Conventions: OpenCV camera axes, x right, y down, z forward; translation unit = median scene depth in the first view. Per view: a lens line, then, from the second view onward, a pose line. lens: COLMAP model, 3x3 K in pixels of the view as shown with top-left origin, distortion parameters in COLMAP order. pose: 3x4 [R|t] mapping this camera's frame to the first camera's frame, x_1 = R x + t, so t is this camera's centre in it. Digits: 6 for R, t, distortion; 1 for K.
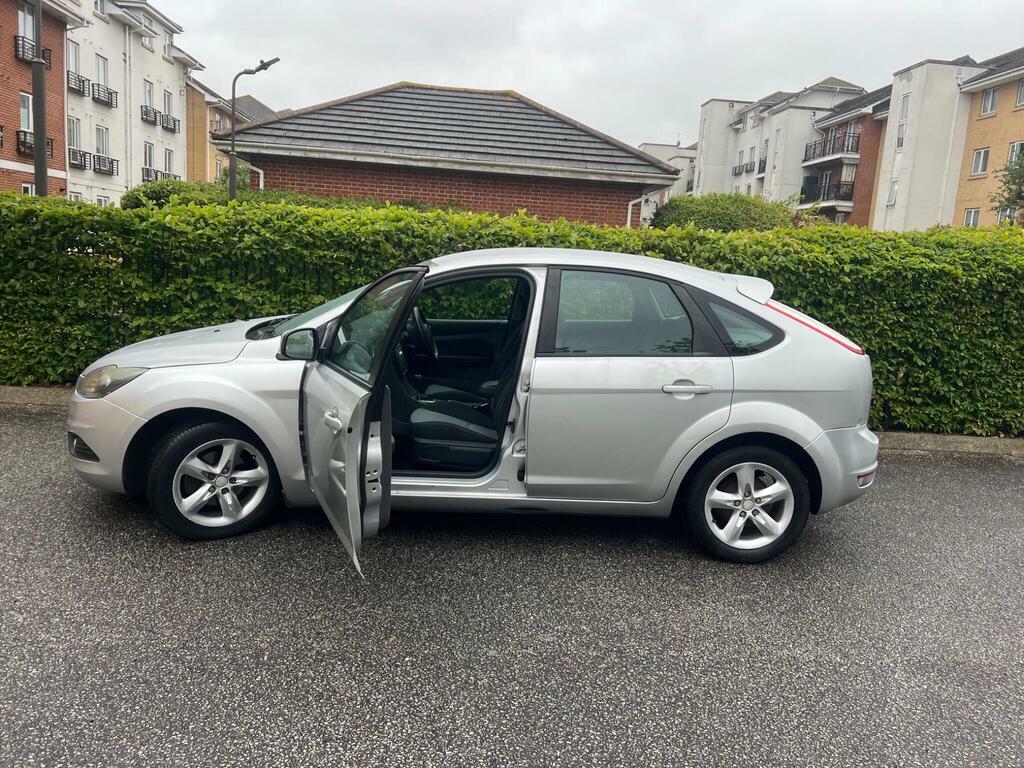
lens RADIAL K [[764.8, 0, 517.2], [0, 764.8, 379.9], [0, 0, 1]] dist [0.045584, -0.055044]
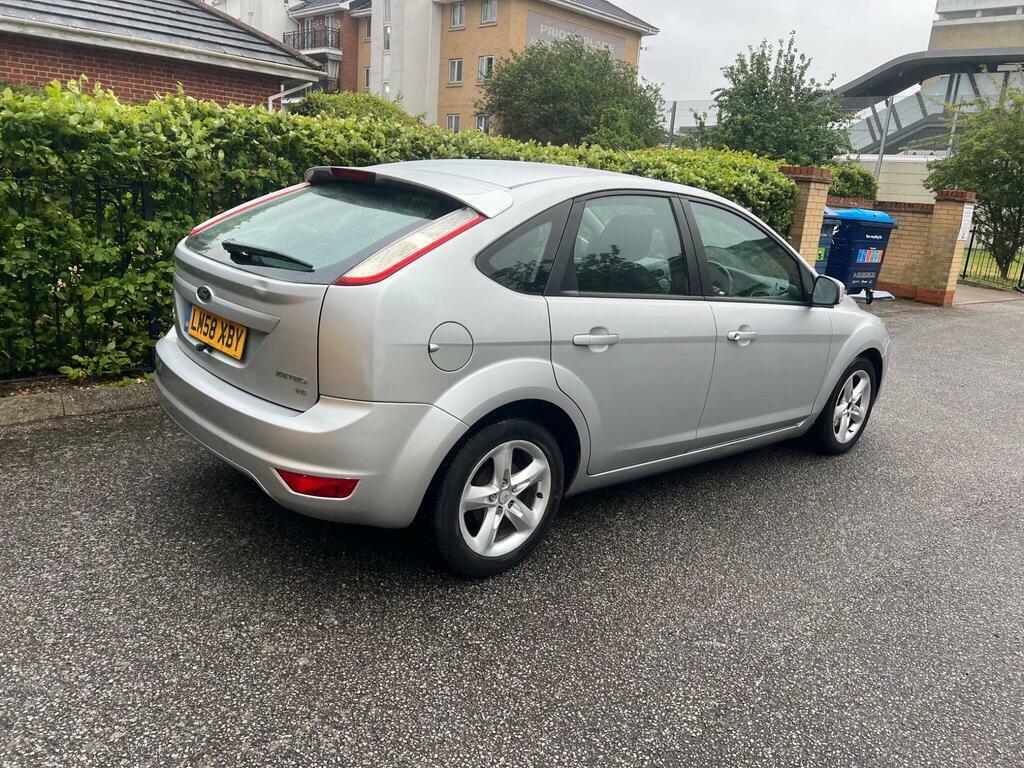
lens RADIAL K [[766.8, 0, 521.7], [0, 766.8, 387.4], [0, 0, 1]] dist [0.046179, -0.051366]
pose [[0.767246, -0.169342, 0.618593, -0.575207], [0.081166, 0.982395, 0.168262, -0.062772], [-0.636196, -0.078890, 0.767483, 0.215870]]
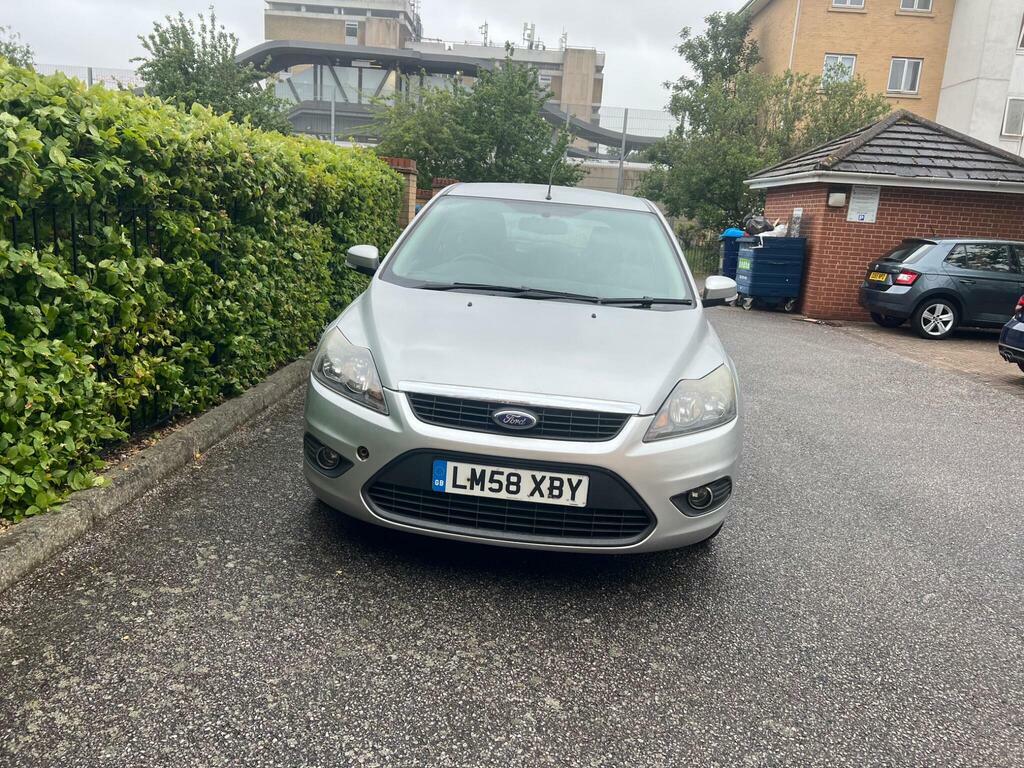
lens RADIAL K [[768.9, 0, 512.6], [0, 768.9, 378.1], [0, 0, 1]] dist [0.047122, -0.053771]
pose [[0.113248, -0.266343, 0.957202, -0.712819], [0.104266, 0.961266, 0.255138, -0.128275], [-0.988081, 0.070910, 0.136632, 0.609030]]
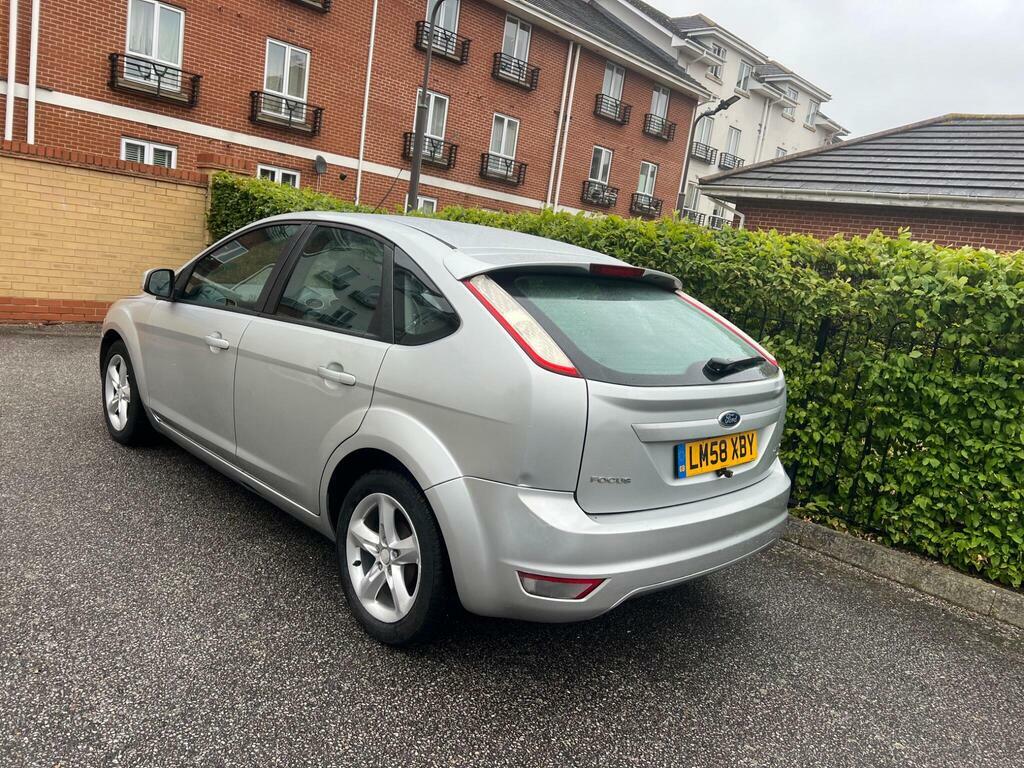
lens RADIAL K [[766.0, 0, 519.8], [0, 766.0, 389.9], [0, 0, 1]] dist [0.044581, -0.052934]
pose [[0.675491, 0.154833, -0.720929, 0.498417], [-0.210272, 0.977557, 0.012930, -0.012381], [0.706751, 0.142857, 0.692889, 0.330907]]
